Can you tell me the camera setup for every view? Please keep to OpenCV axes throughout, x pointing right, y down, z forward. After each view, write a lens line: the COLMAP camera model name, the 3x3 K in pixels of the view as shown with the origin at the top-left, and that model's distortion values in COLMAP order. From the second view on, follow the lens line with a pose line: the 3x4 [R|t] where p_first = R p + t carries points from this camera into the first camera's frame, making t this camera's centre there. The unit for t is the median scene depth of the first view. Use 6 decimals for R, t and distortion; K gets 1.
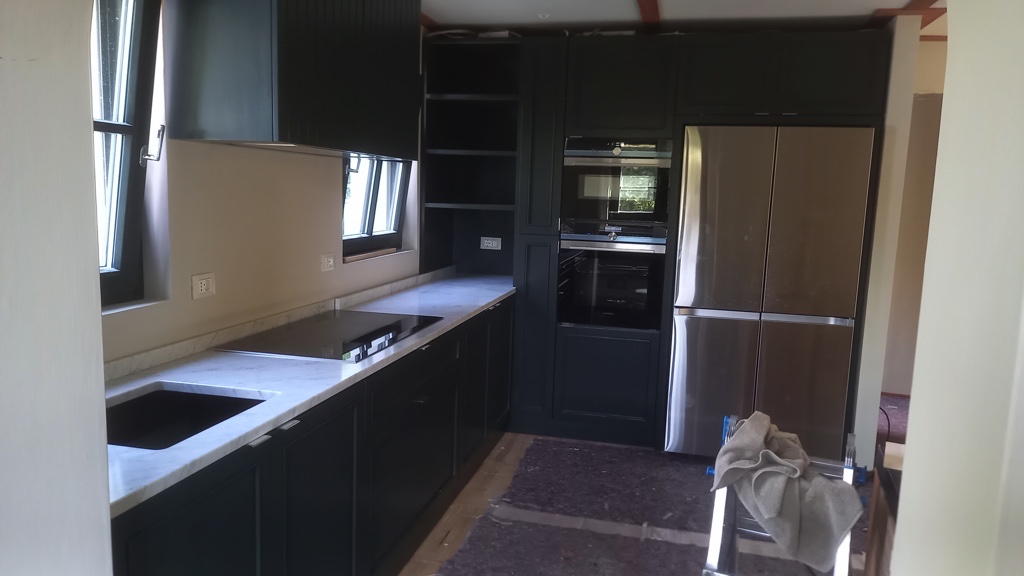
lens RADIAL K [[749.2, 0, 512.0], [0, 749.2, 288.0], [0, 0, 1]] dist [0.025060, -0.002477]
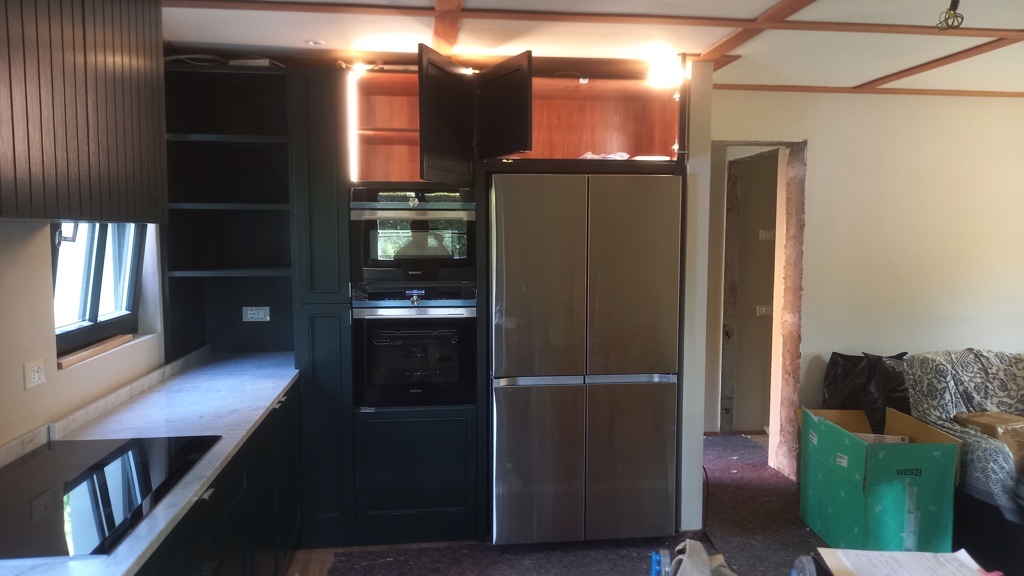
lens RADIAL K [[749.2, 0, 512.0], [0, 749.2, 288.0], [0, 0, 1]] dist [0.025060, -0.002477]
pose [[0.937183, -0.059958, 0.343647, -0.054696], [0.076214, 0.996512, -0.033981, -0.045198], [-0.340411, 0.058037, 0.938484, 0.154078]]
